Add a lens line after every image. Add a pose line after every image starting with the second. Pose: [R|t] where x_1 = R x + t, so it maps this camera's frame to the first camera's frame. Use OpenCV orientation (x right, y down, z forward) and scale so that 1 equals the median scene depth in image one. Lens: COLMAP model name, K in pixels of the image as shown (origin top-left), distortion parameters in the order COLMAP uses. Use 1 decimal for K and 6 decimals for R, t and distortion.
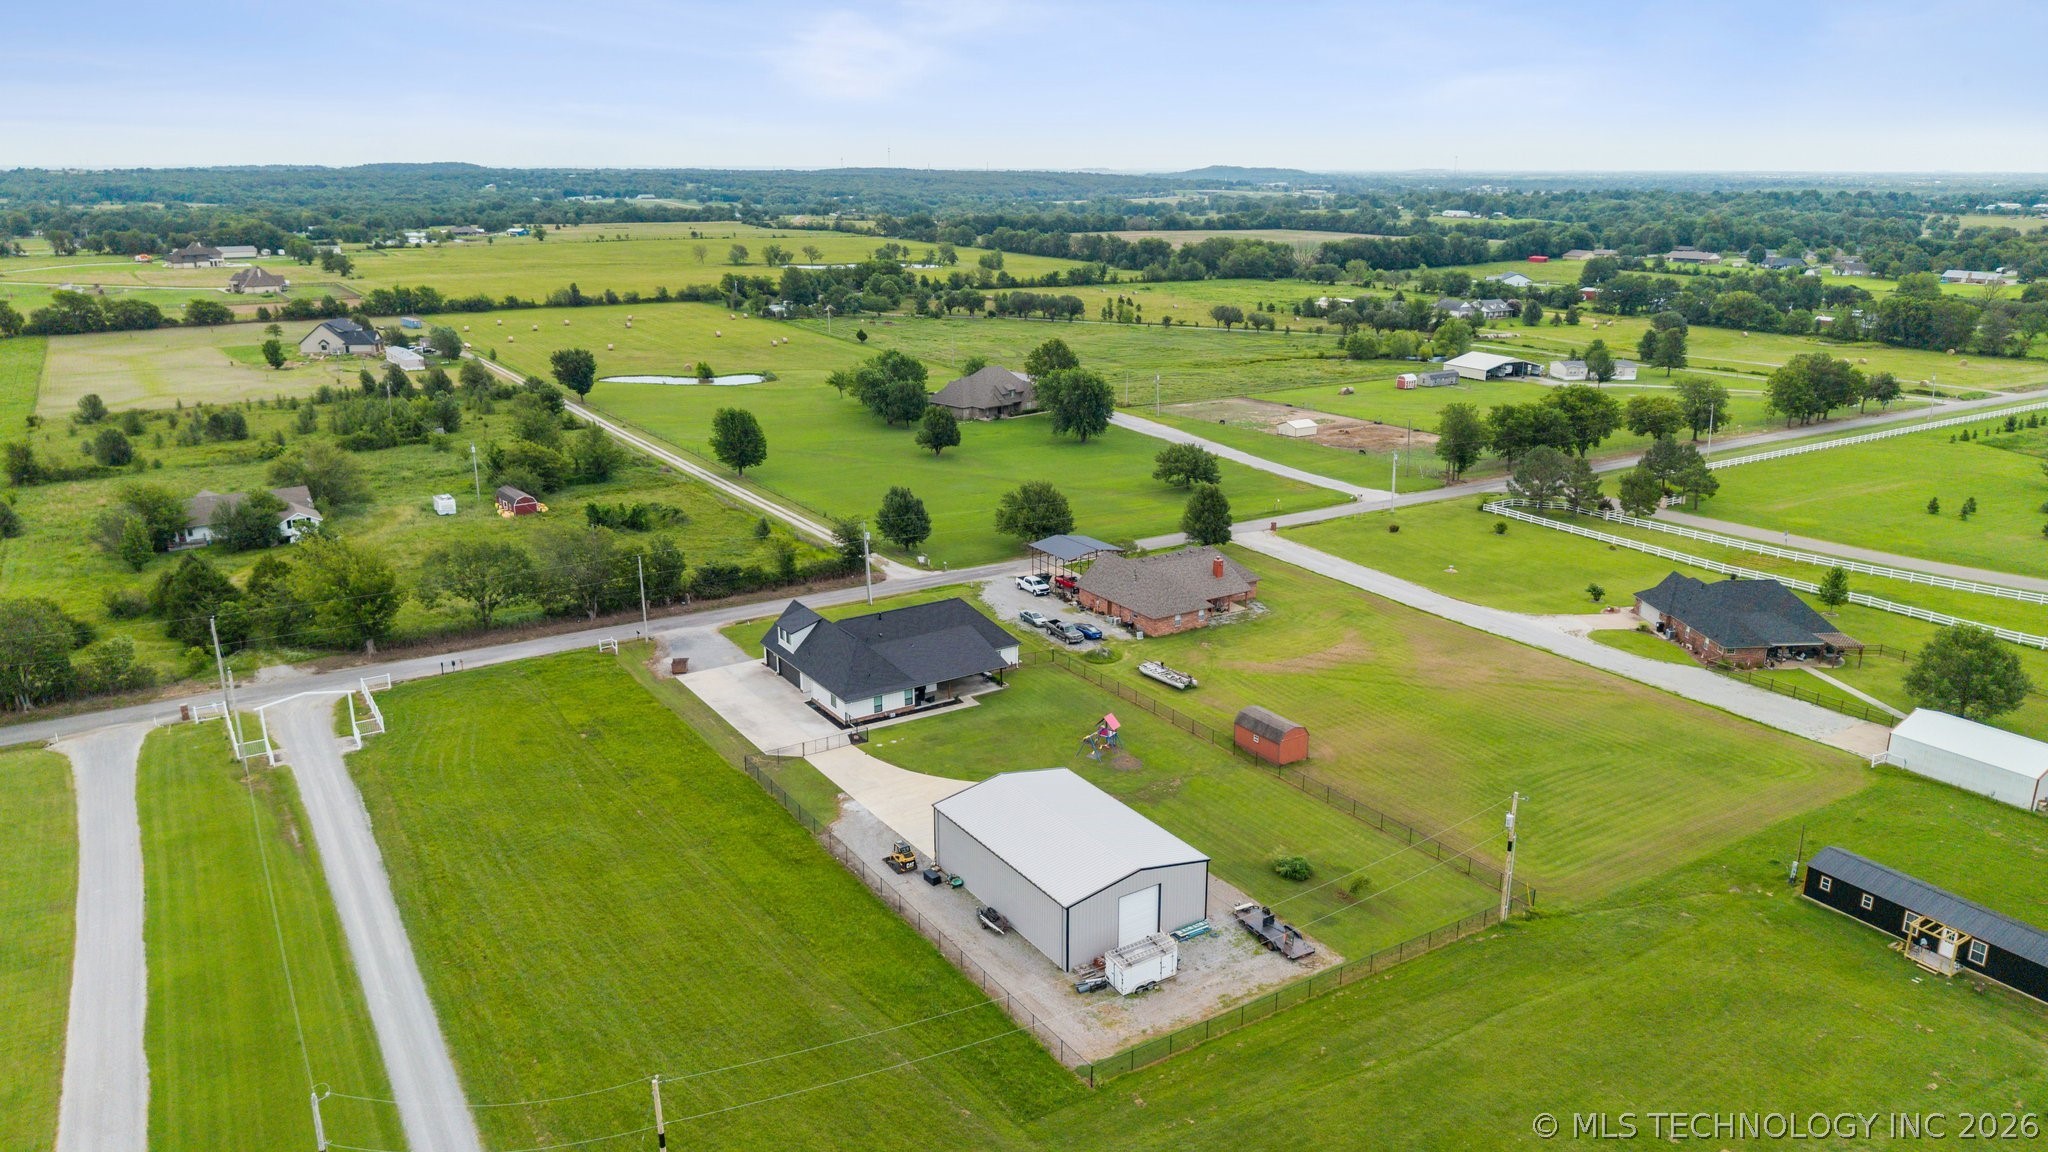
lens RADIAL K [[1384.2, 0, 1015.9], [0, 1384.2, 534.9], [0, 0, 1]] dist [0.113395, -0.241630]
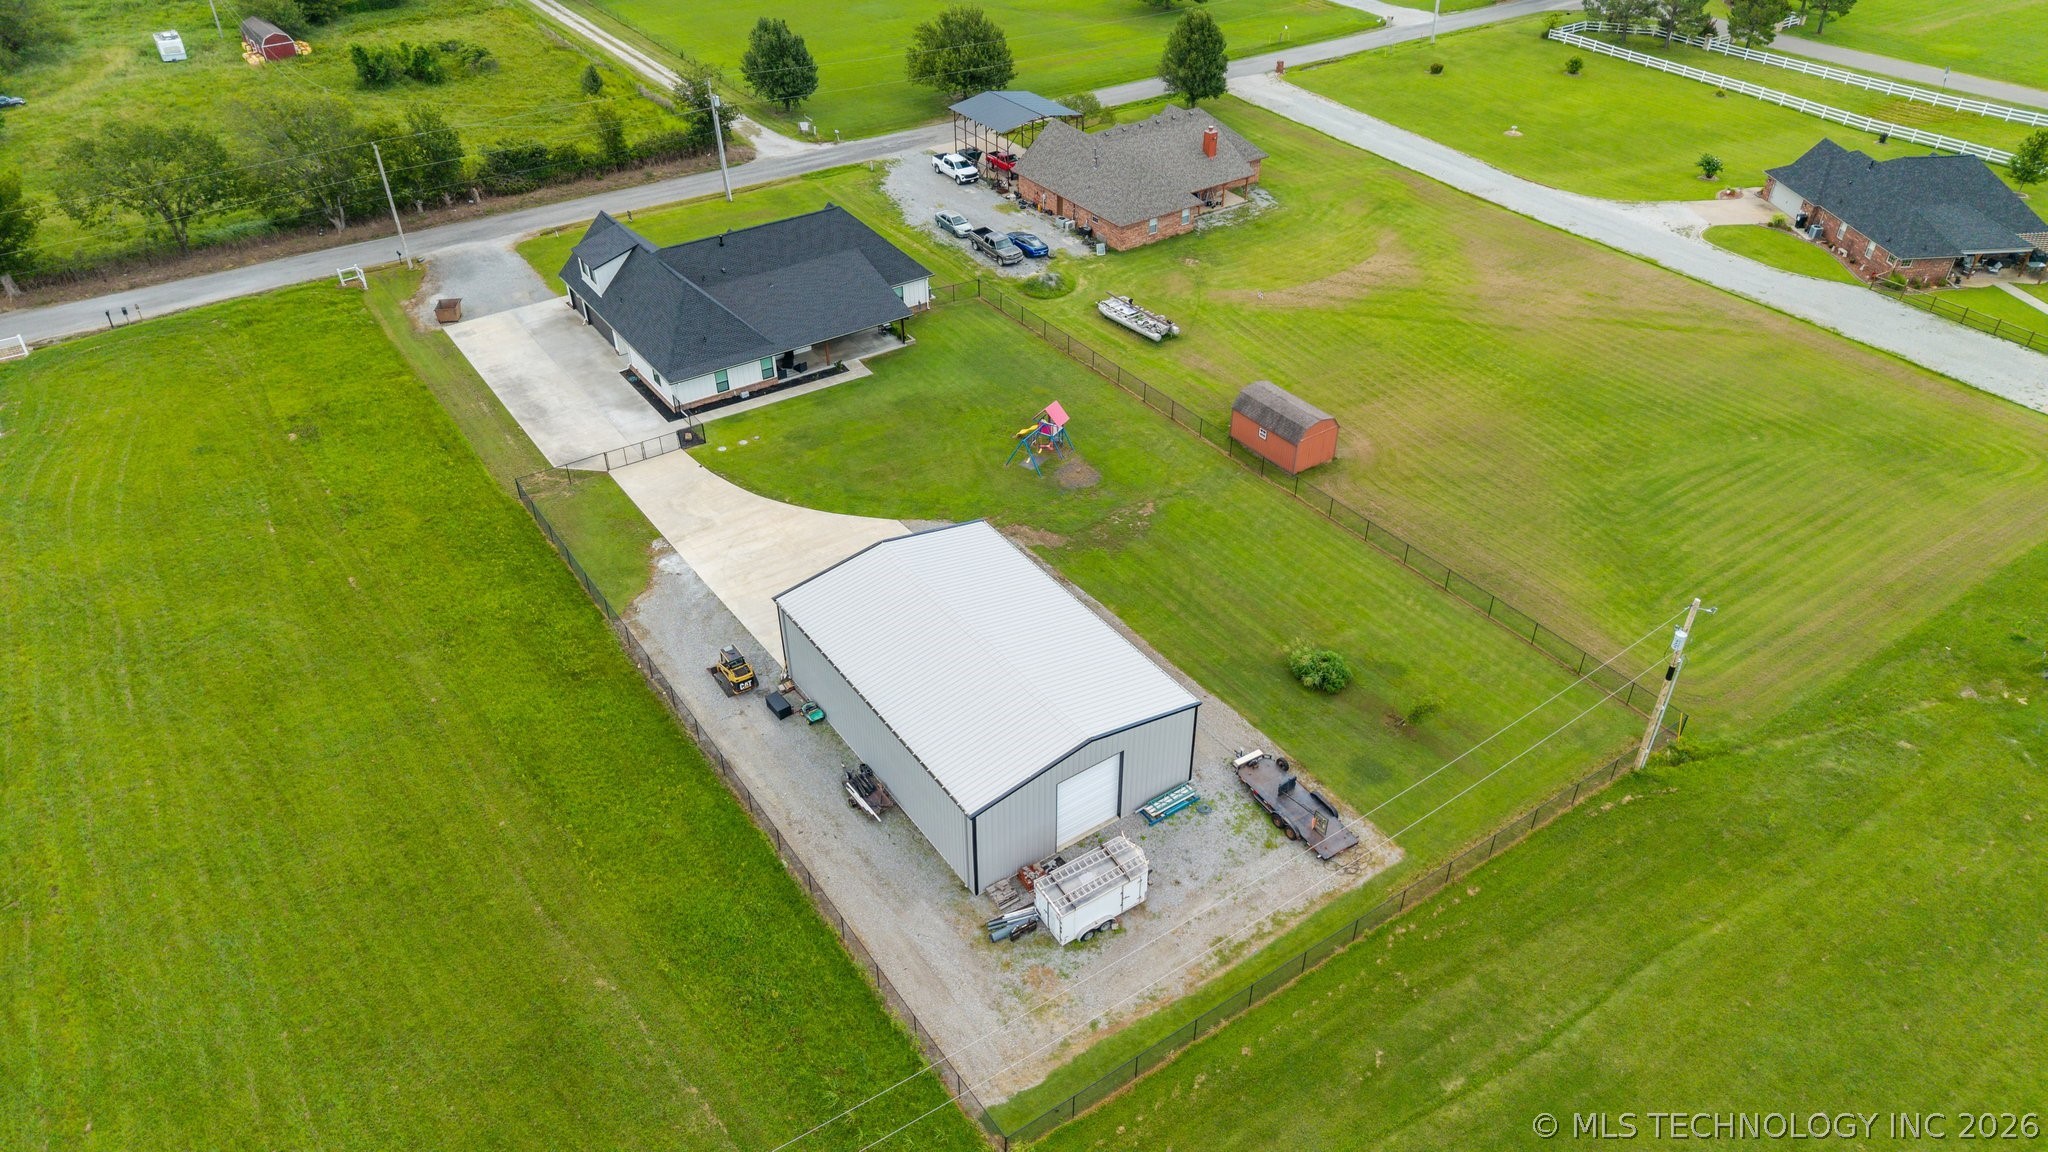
lens RADIAL K [[1376.9, 0, 1019.1], [0, 1376.9, 581.6], [0, 0, 1]] dist [0.010789, -0.008408]
pose [[0.999448, -0.021199, 0.025586, 0.027566], [0.010296, 0.929712, 0.368143, -0.033549], [-0.031592, -0.367676, 0.929417, 0.296604]]
